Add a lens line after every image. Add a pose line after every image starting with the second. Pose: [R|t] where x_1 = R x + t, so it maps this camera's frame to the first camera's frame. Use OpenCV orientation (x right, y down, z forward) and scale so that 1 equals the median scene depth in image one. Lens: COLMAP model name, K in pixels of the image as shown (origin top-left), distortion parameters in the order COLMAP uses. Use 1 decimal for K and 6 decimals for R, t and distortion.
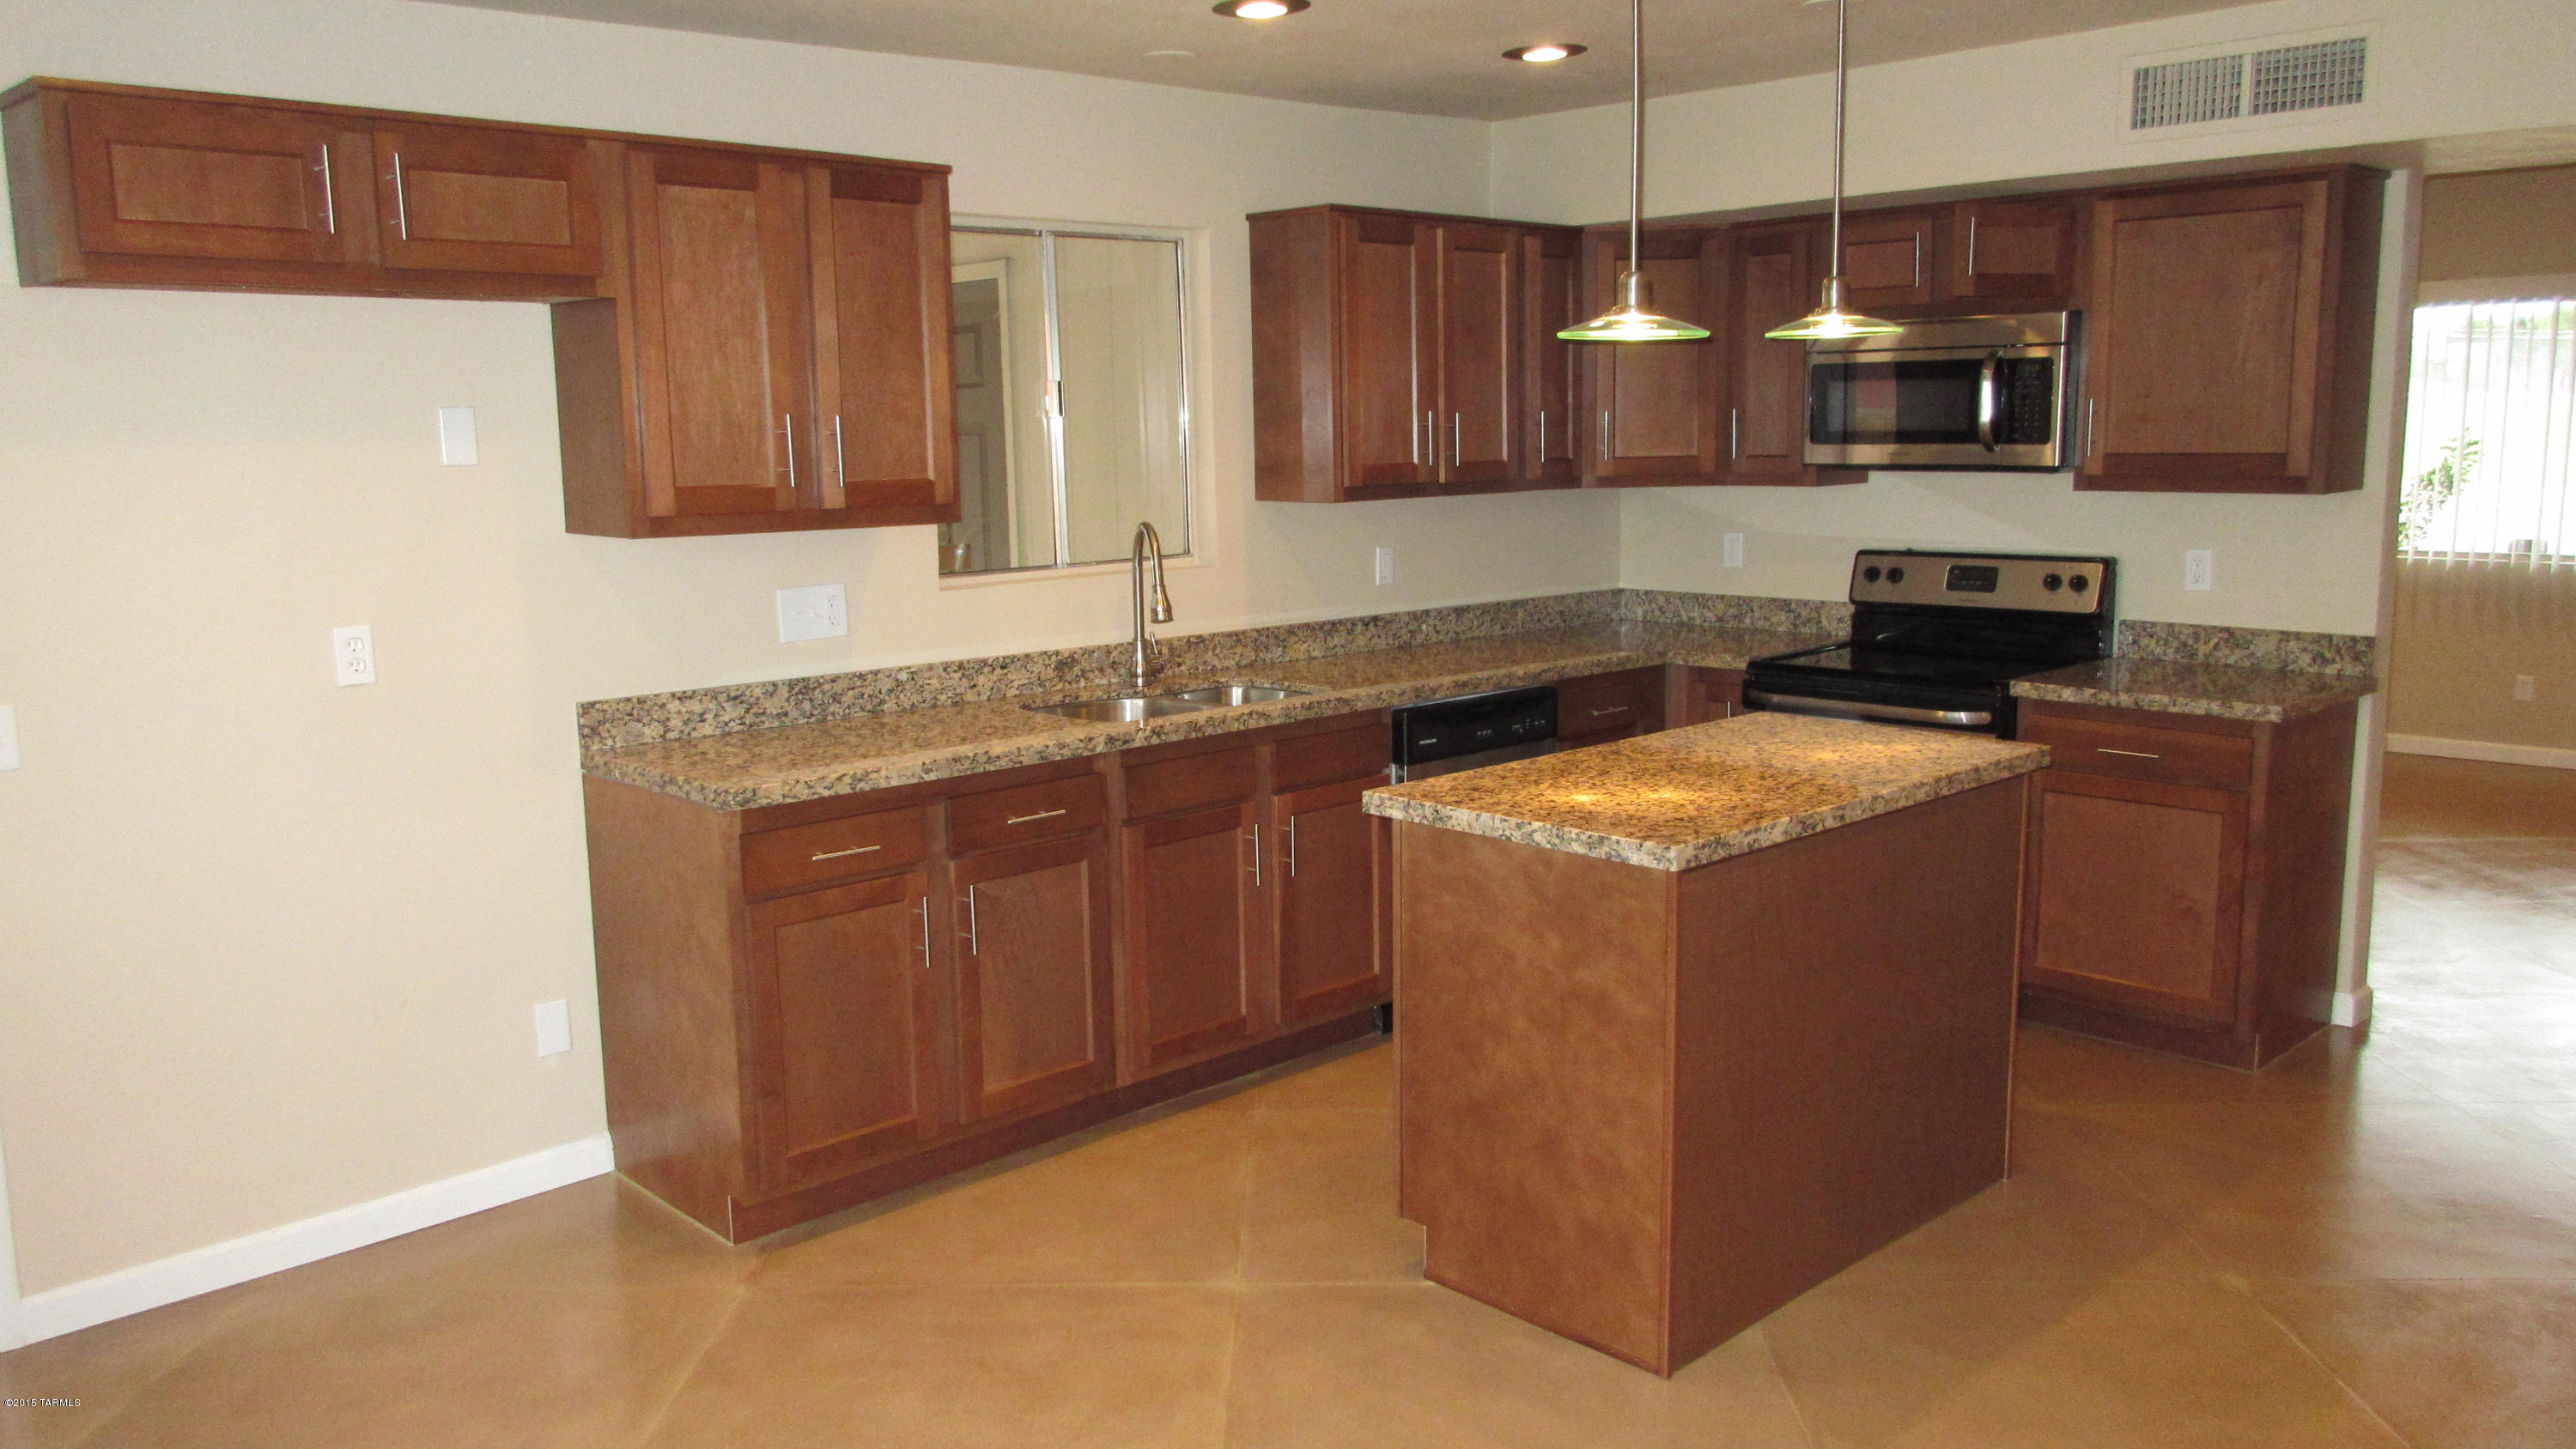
lens RADIAL K [[1941.0, 0, 1294.2], [0, 1941.0, 726.9], [0, 0, 1]] dist [0.023852, -0.007715]
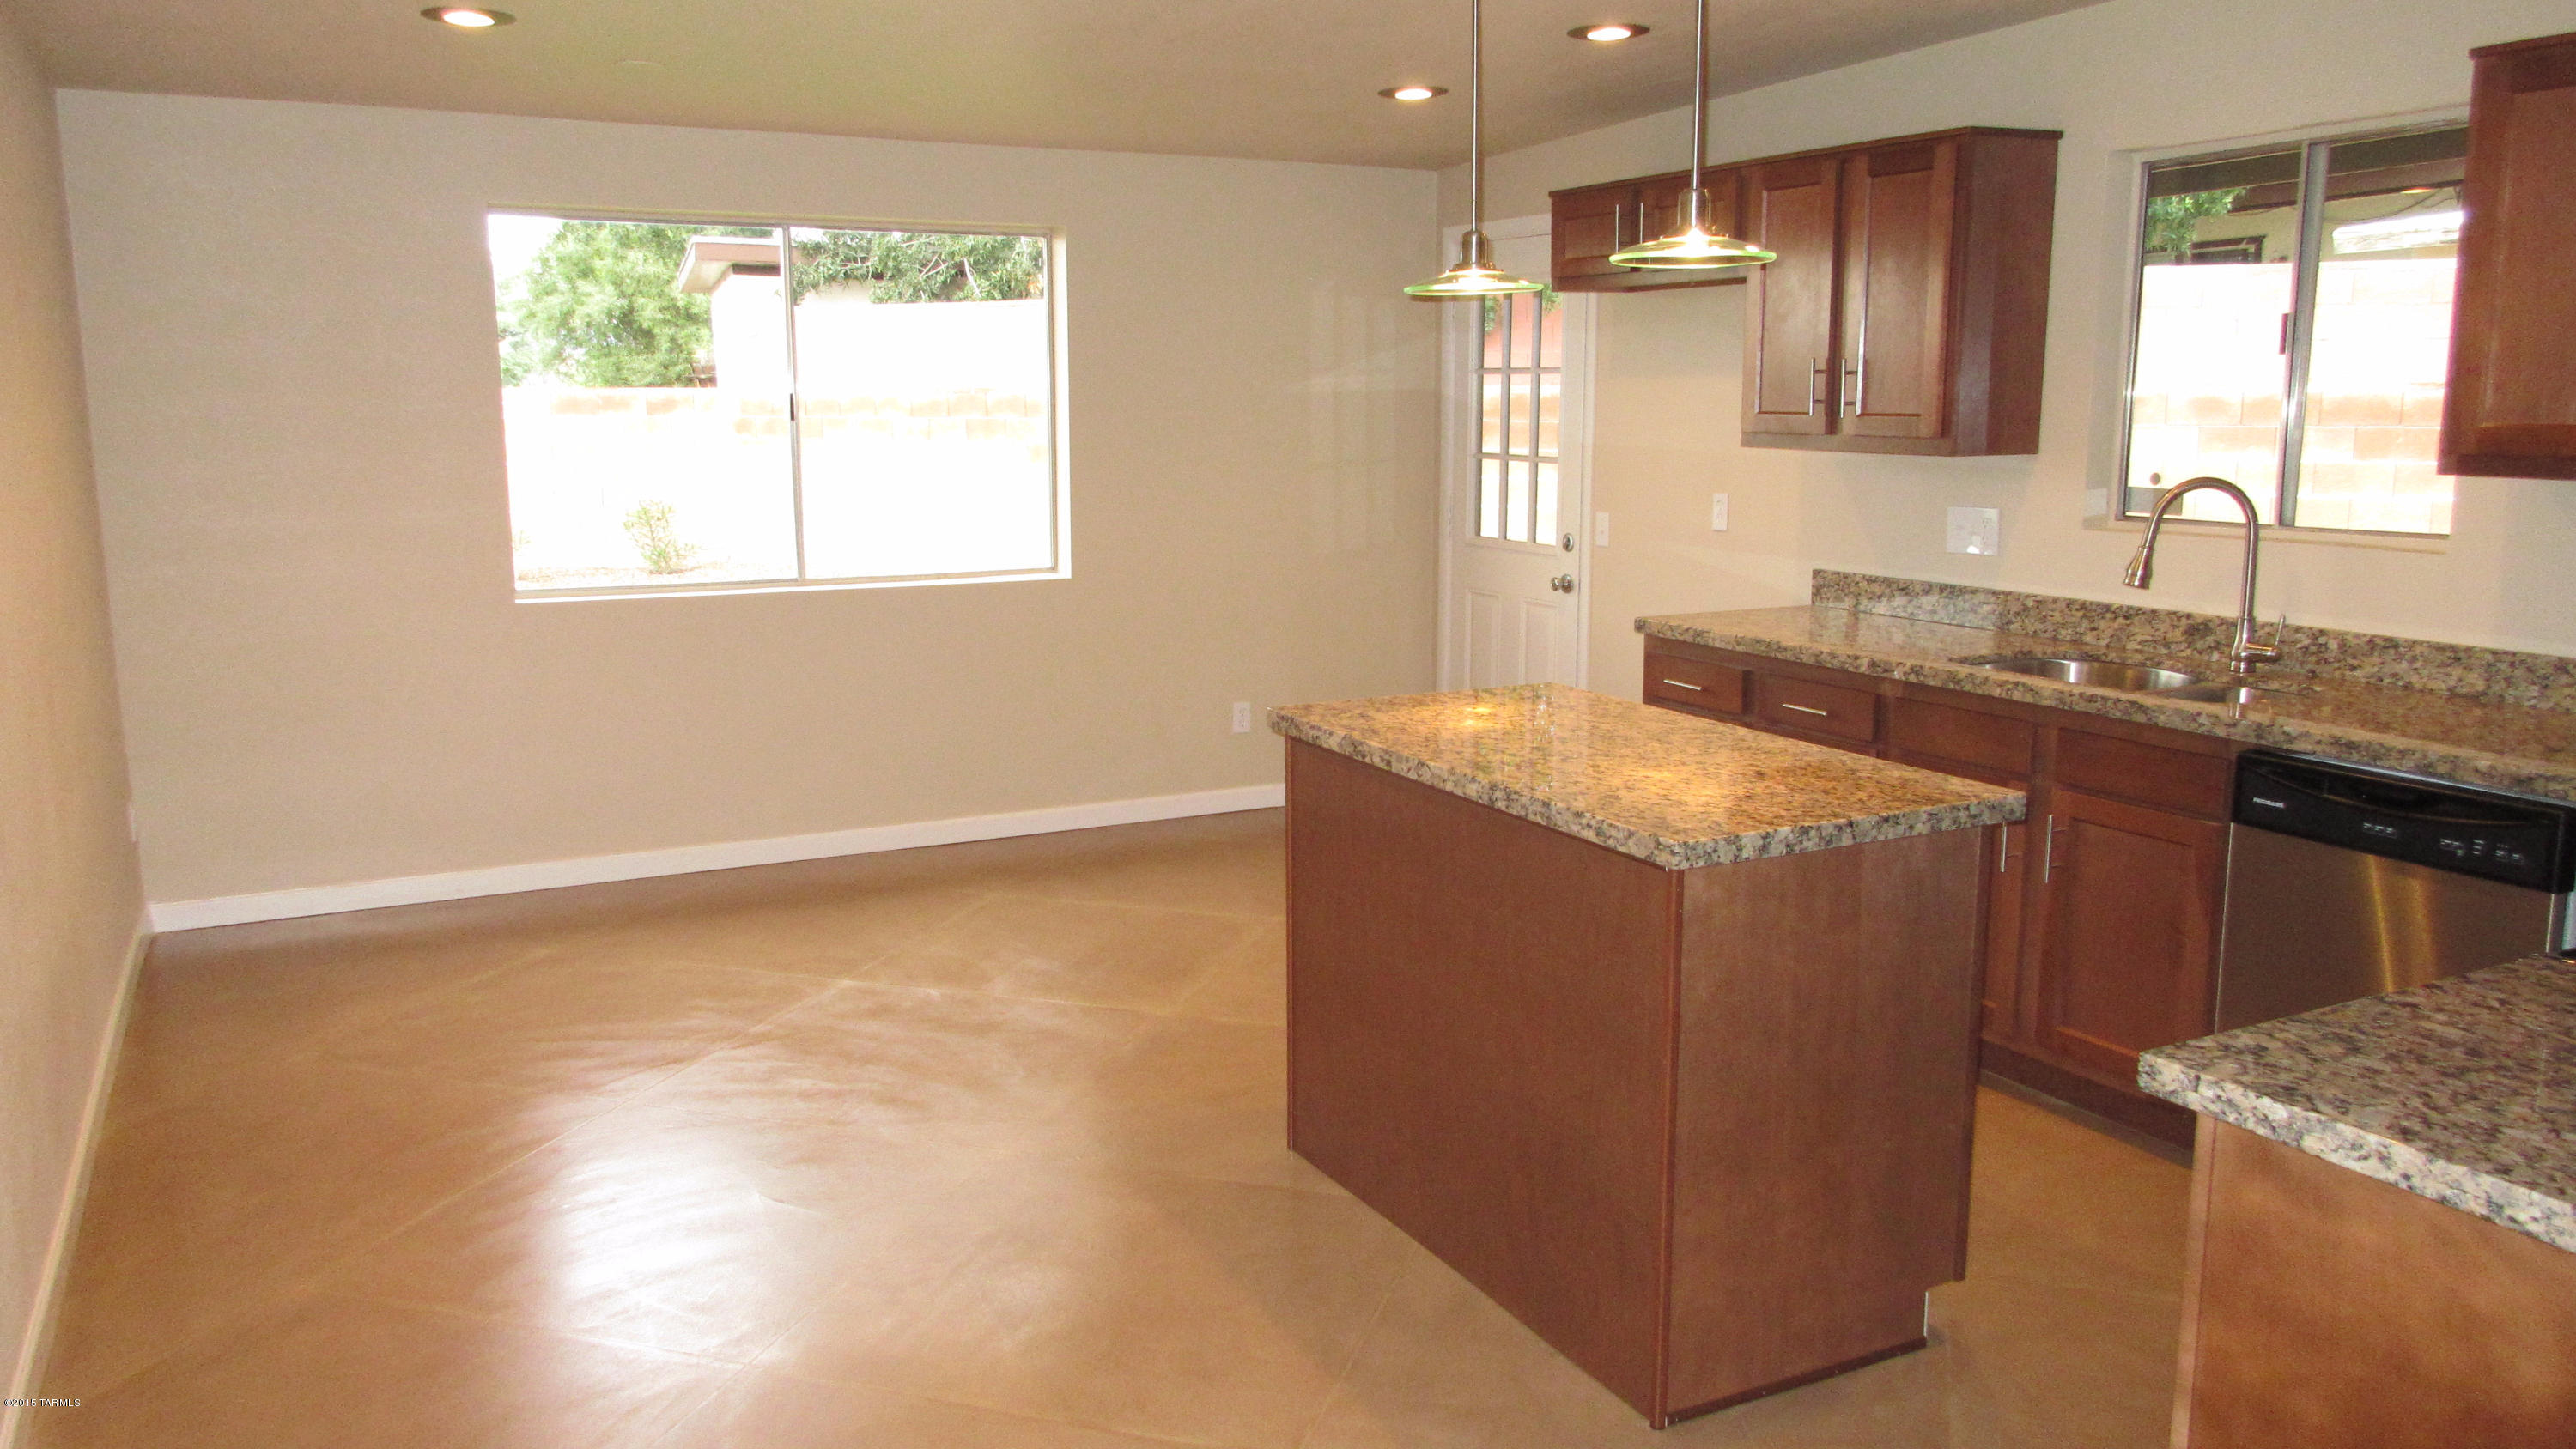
lens RADIAL K [[1941.0, 0, 1310.9], [0, 1941.0, 718.0], [0, 0, 1]] dist [0.023852, -0.007715]
pose [[-0.283086, 0.174245, -0.943133, 0.895486], [-0.144486, 0.964388, 0.221540, -0.139634], [0.948149, 0.198984, -0.247829, 0.872028]]
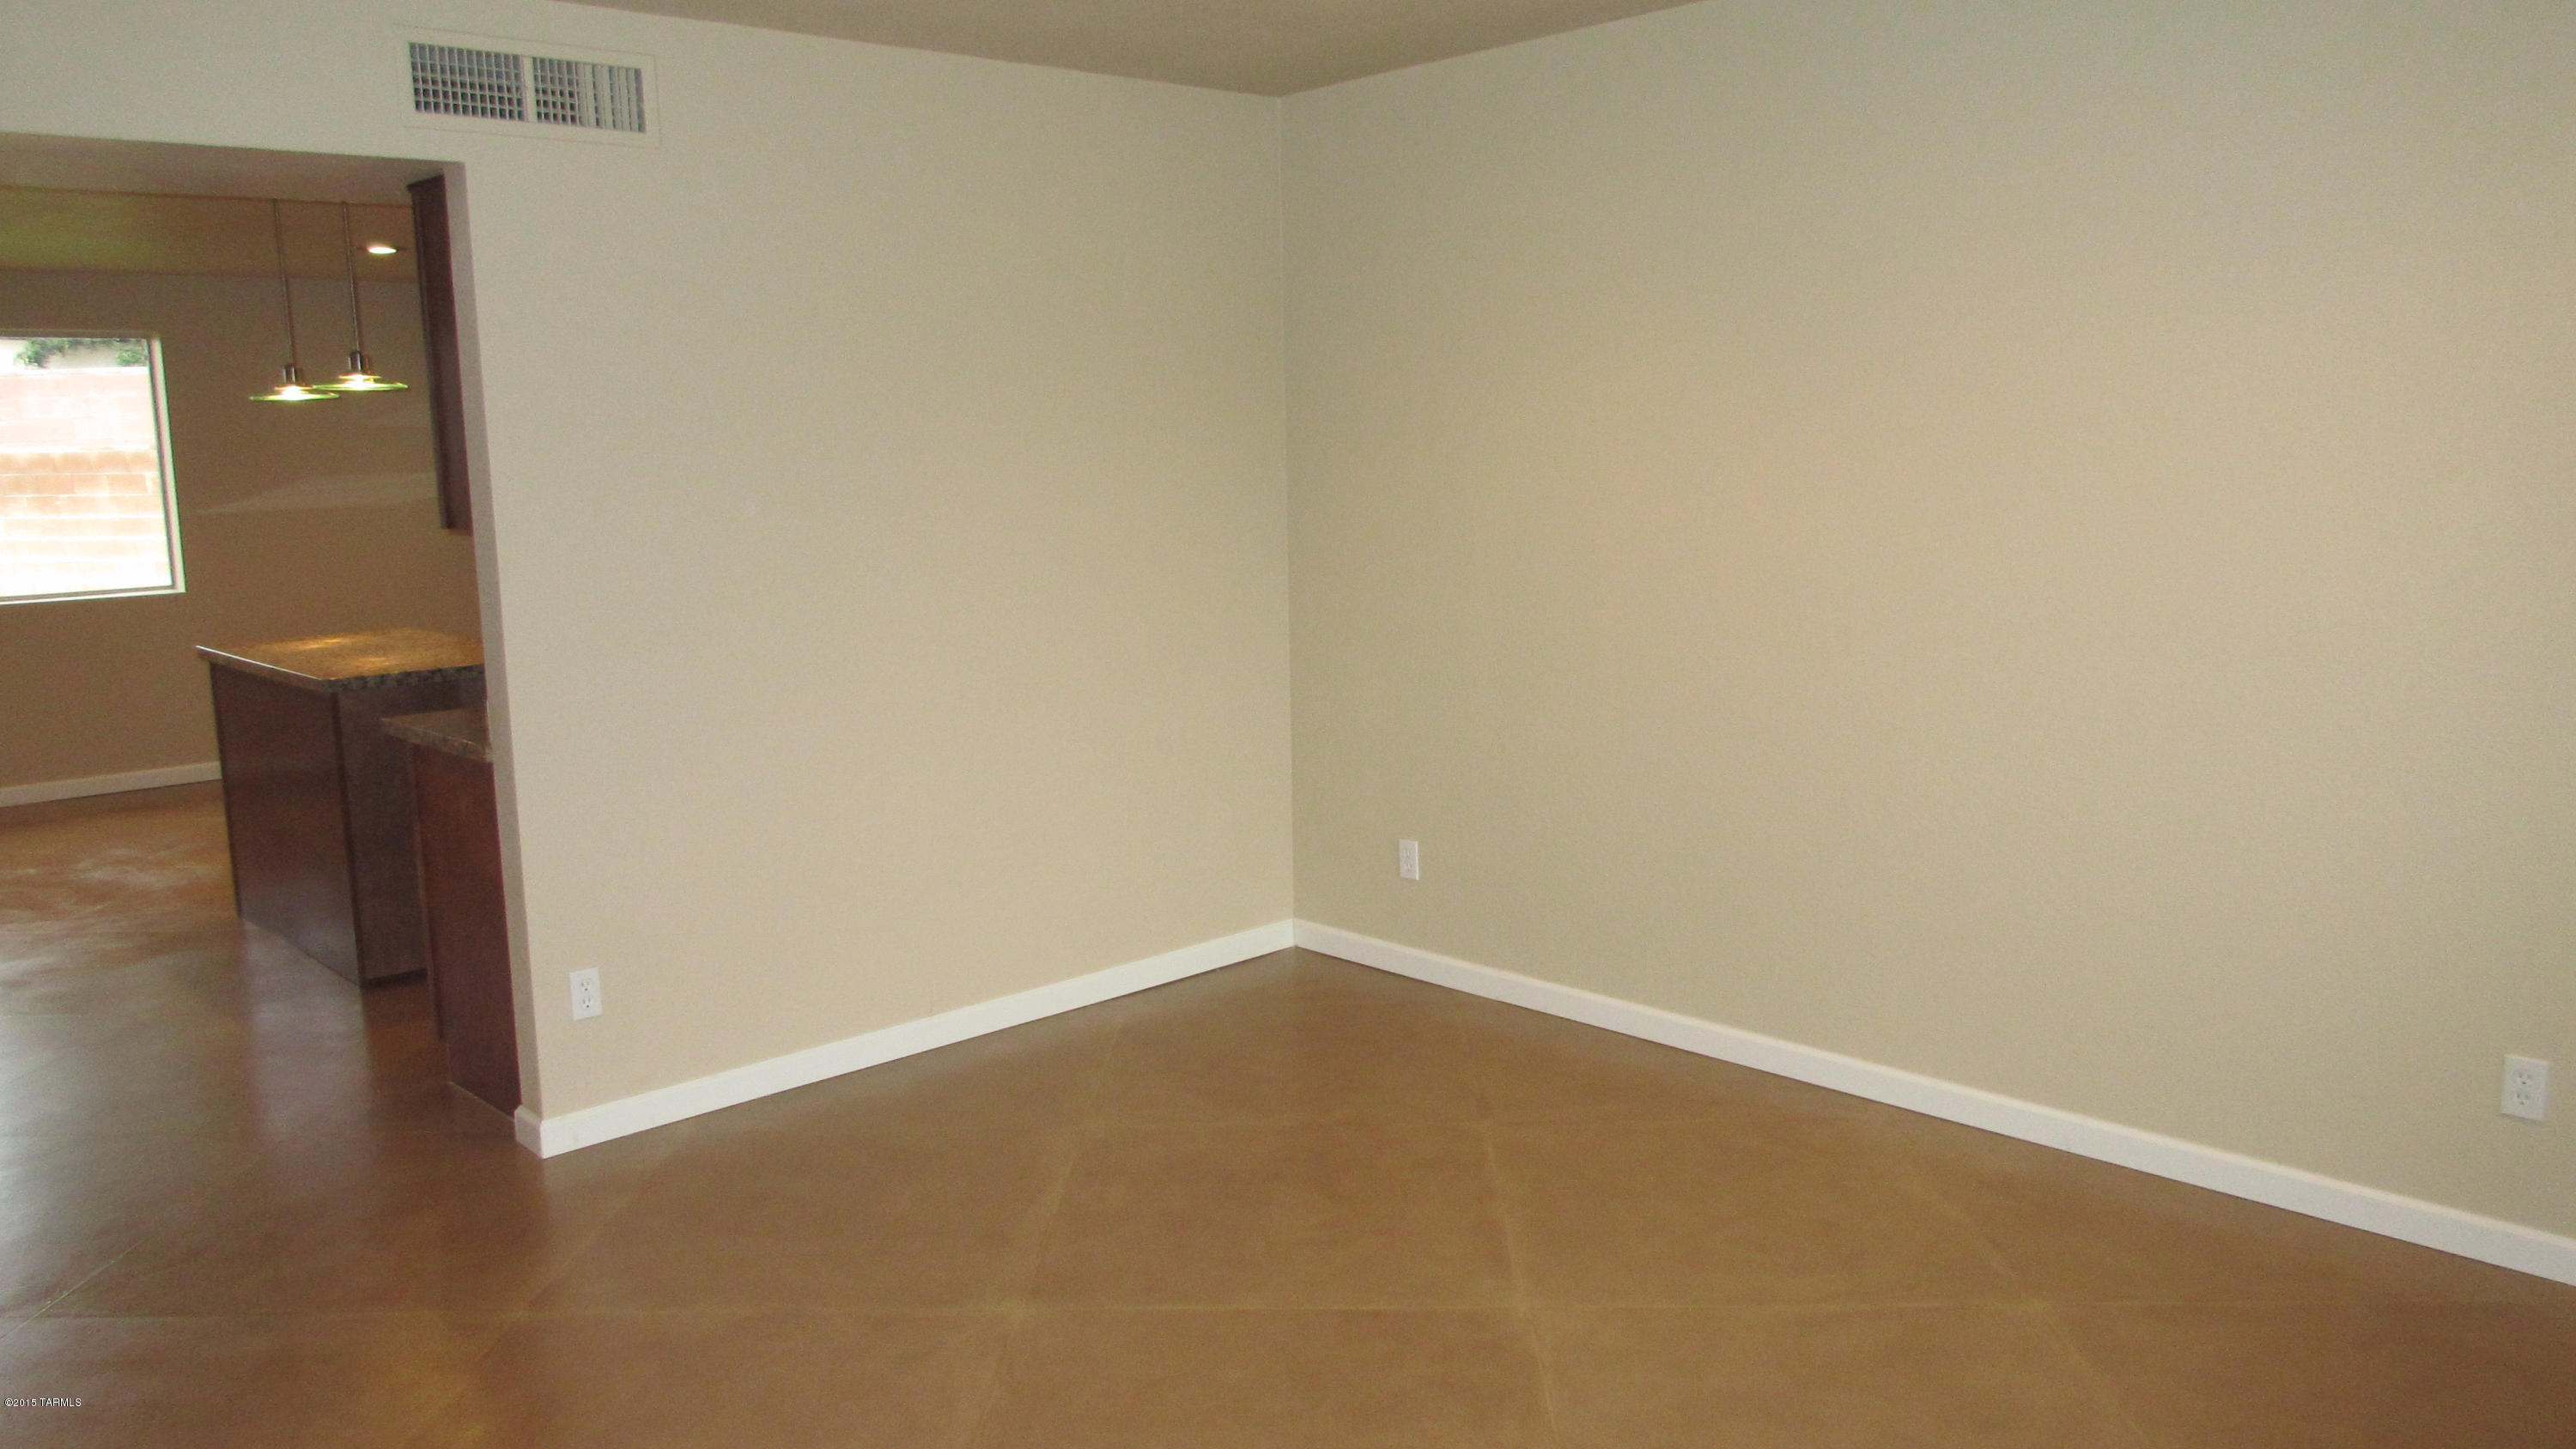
lens RADIAL K [[1941.0, 0, 1275.8], [0, 1941.0, 725.9], [0, 0, 1]] dist [0.023852, -0.007715]
pose [[-0.018868, 0.168805, -0.985469, 1.736121], [-0.137011, 0.975909, 0.169791, -0.287673], [0.990390, 0.138224, 0.004715, 1.641385]]
